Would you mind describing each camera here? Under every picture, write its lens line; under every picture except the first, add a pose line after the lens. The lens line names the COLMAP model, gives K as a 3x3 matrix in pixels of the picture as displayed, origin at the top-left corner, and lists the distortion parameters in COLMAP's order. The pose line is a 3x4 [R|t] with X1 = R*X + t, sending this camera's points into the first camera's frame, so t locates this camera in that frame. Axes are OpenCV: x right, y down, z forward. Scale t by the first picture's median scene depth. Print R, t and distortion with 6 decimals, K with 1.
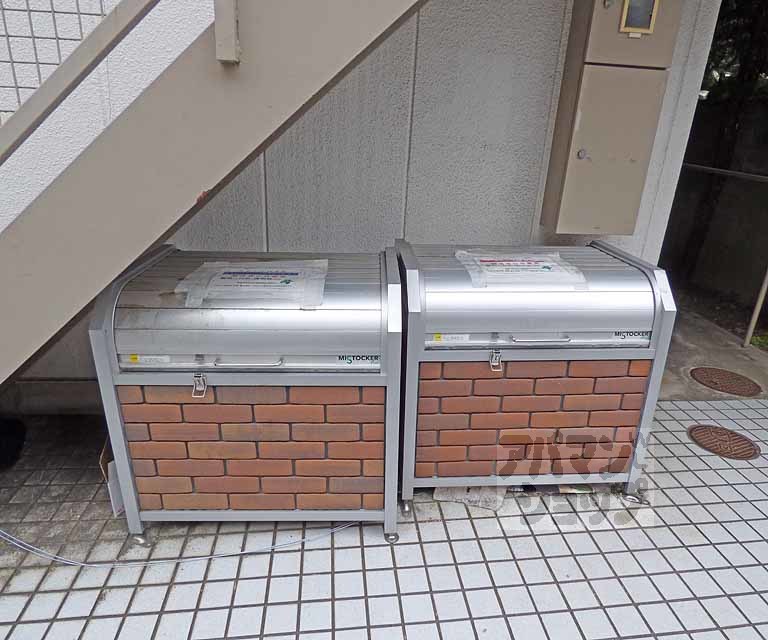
lens RADIAL K [[509.9, 0, 384.0], [0, 509.9, 320.0], [0, 0, 1]] dist [0.002156, 0.000222]
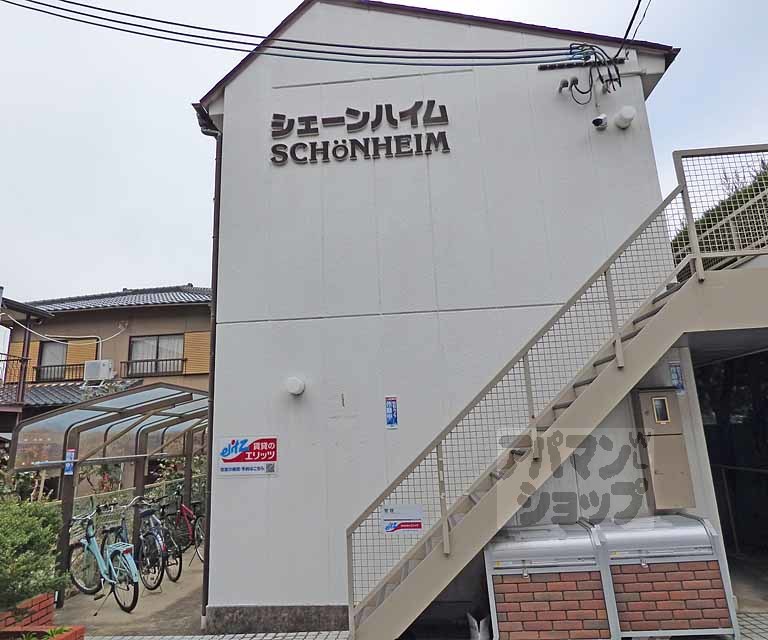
lens RADIAL K [[509.9, 0, 384.0], [0, 509.9, 320.0], [0, 0, 1]] dist [0.002156, 0.000222]
pose [[0.981749, -0.121436, -0.146366, -0.471120], [0.016711, 0.821707, -0.569665, 0.475837], [0.189448, 0.556822, 0.808739, -1.735960]]
